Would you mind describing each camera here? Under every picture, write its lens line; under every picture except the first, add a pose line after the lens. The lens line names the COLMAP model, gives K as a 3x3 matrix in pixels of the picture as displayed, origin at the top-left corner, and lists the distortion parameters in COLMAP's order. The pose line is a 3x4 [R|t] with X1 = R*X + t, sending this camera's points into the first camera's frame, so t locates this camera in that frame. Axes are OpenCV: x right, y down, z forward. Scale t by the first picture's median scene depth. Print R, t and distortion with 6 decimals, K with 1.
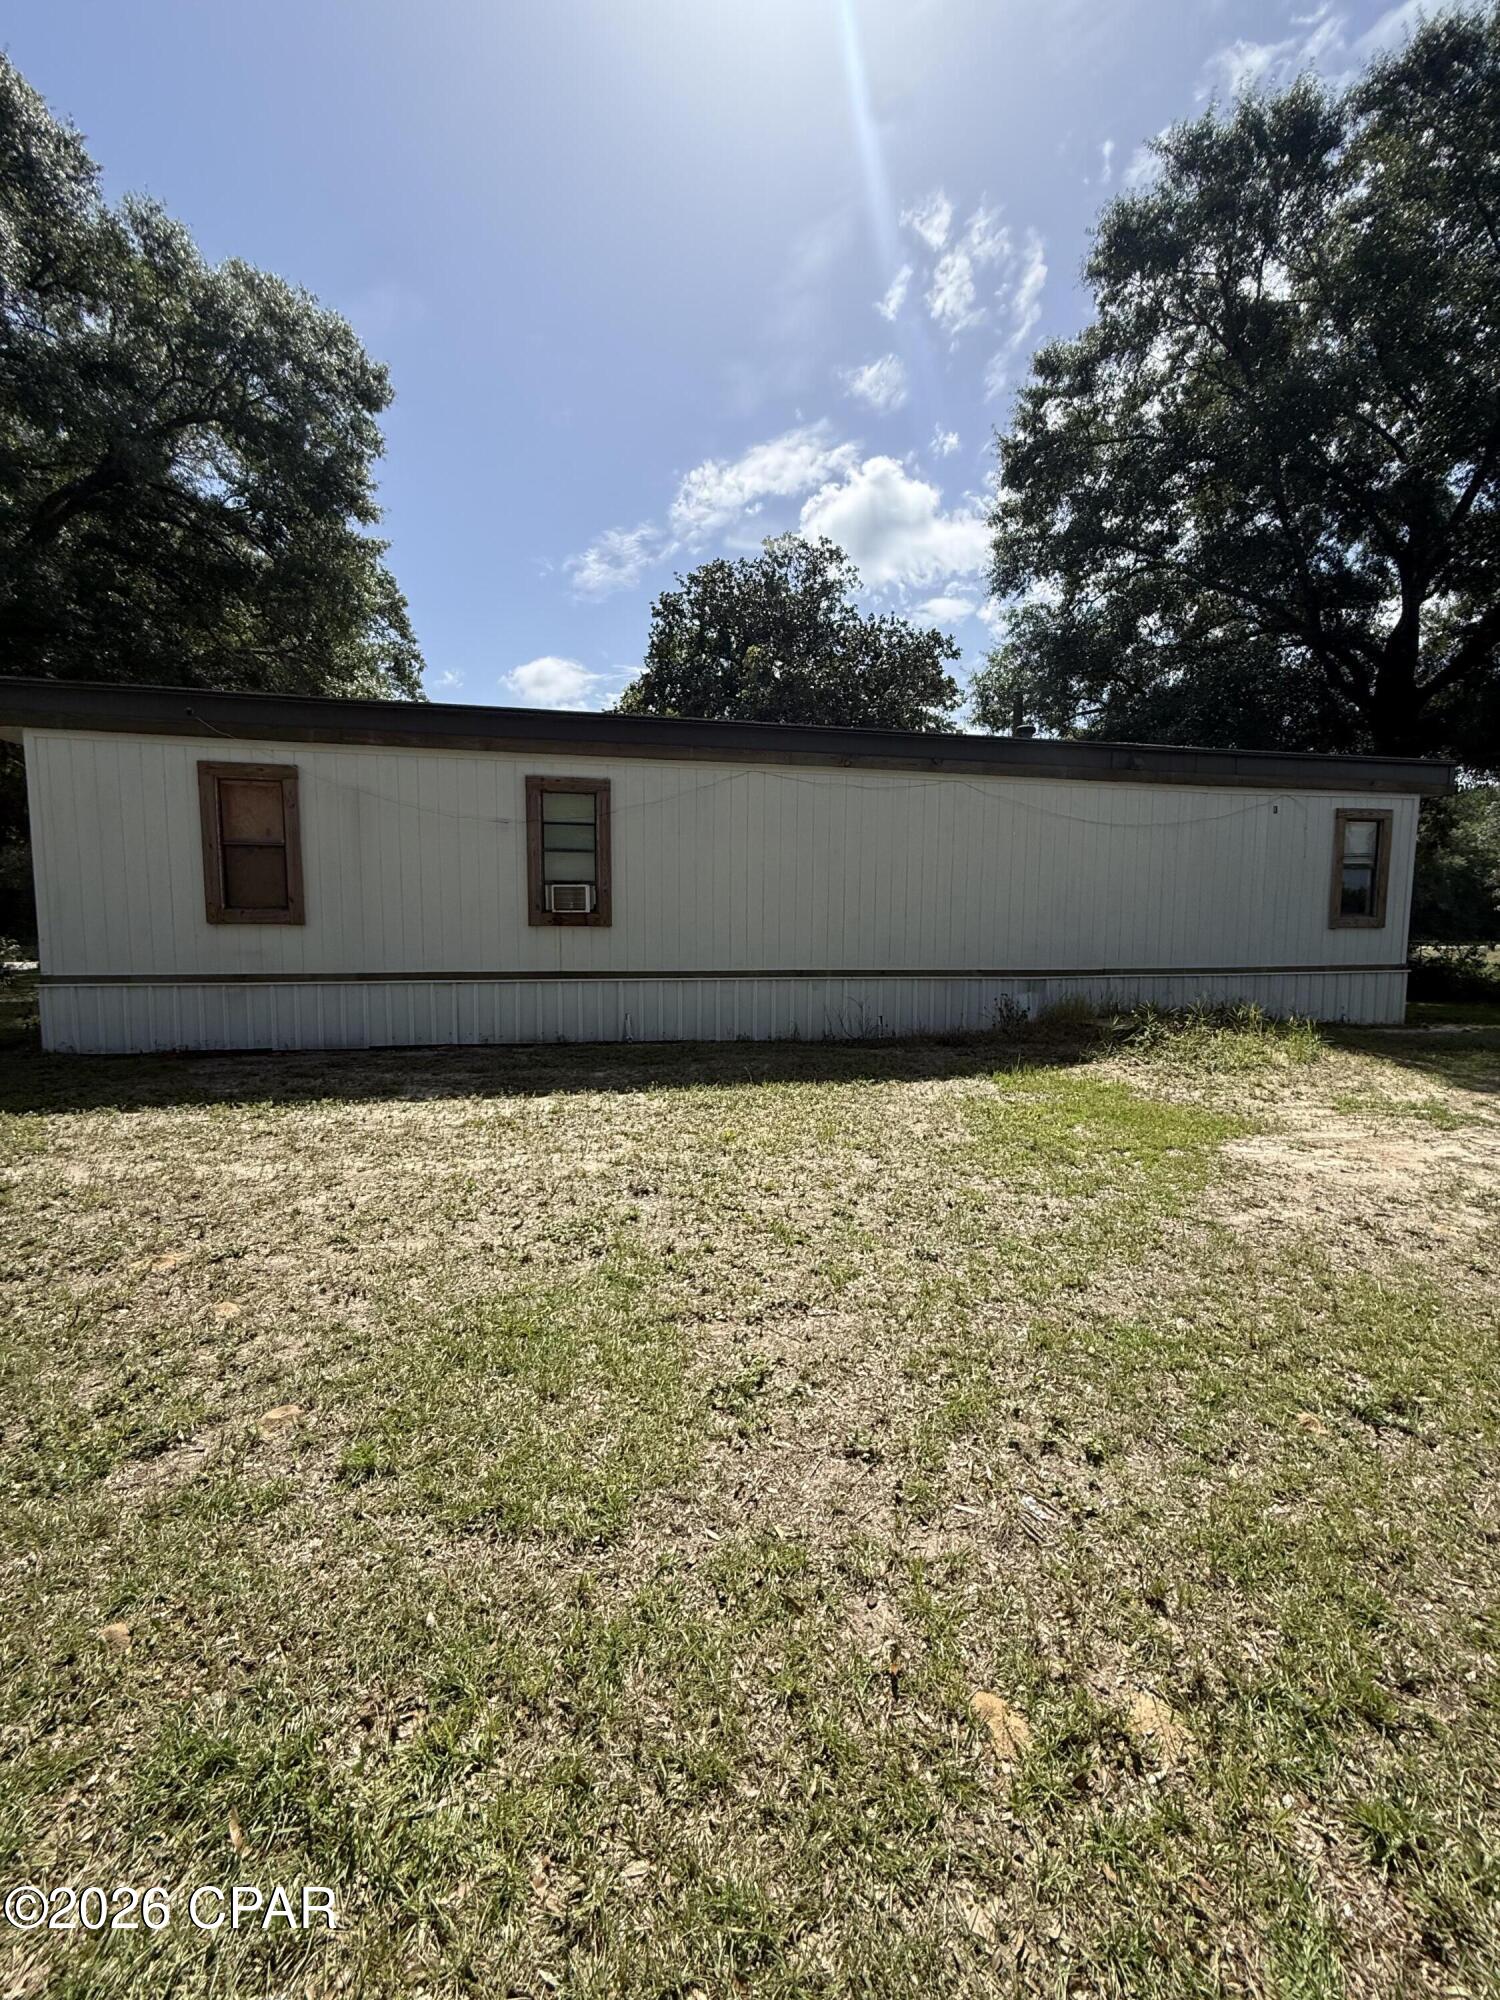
lens RADIAL K [[801.0, 0, 743.9], [0, 801.0, 996.3], [0, 0, 1]] dist [0.000264, -0.000014]
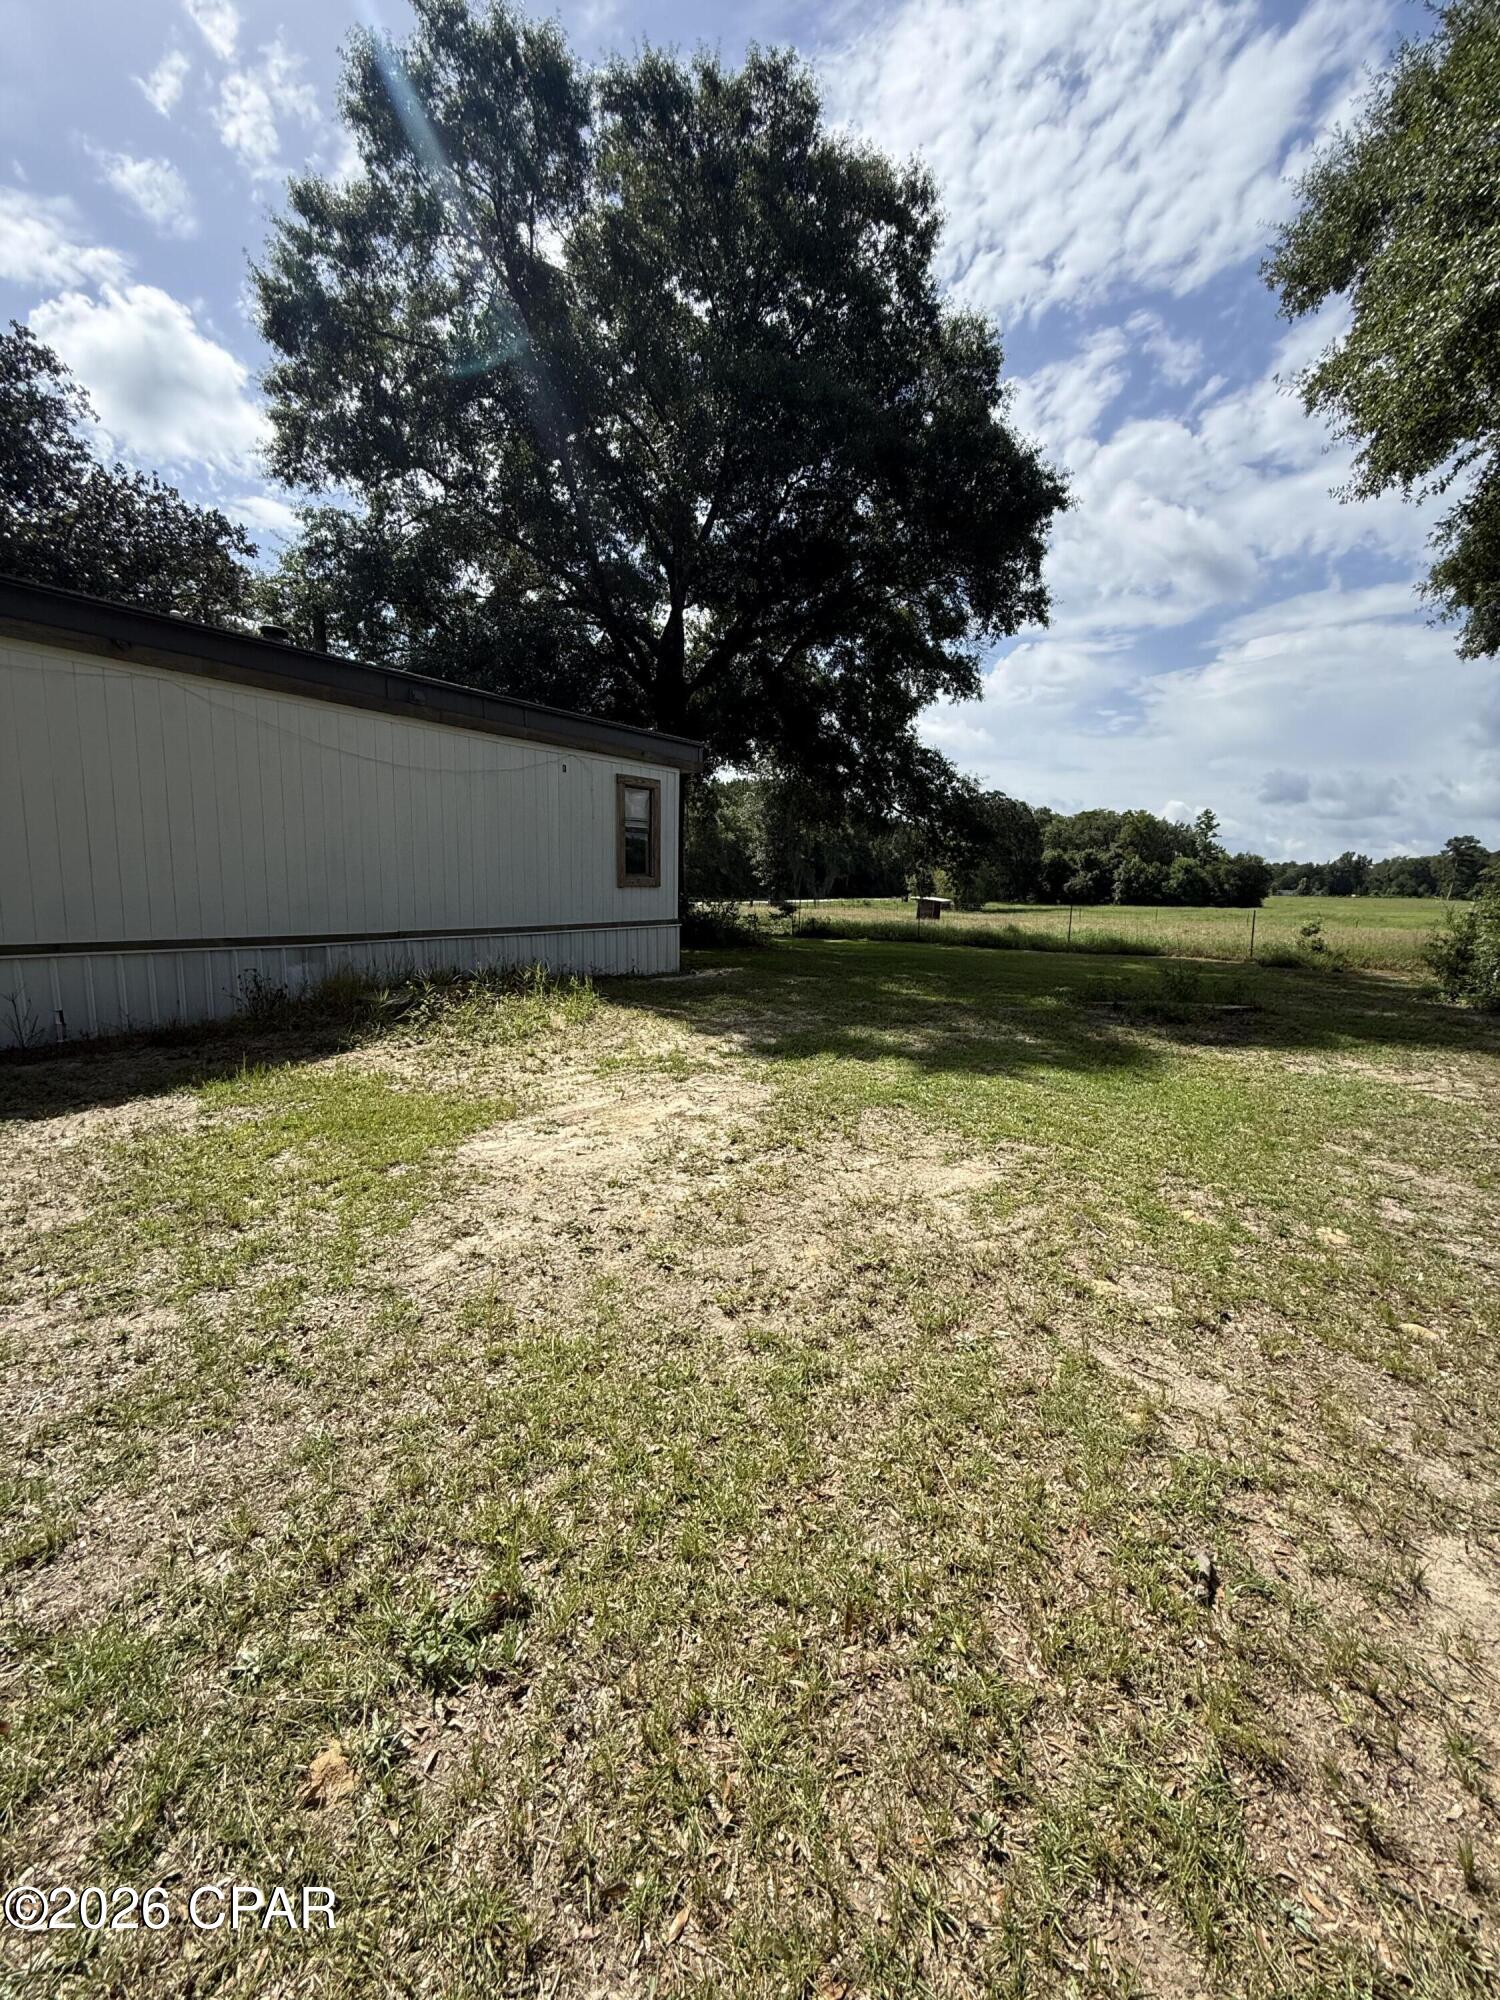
lens RADIAL K [[801.0, 0, 737.3], [0, 801.0, 1000.4], [0, 0, 1]] dist [0.000264, -0.000014]
pose [[0.746427, -0.086435, 0.659830, 0.124599], [0.048494, 0.995958, 0.075608, -0.006545], [-0.663698, -0.024438, 0.747601, 0.085636]]
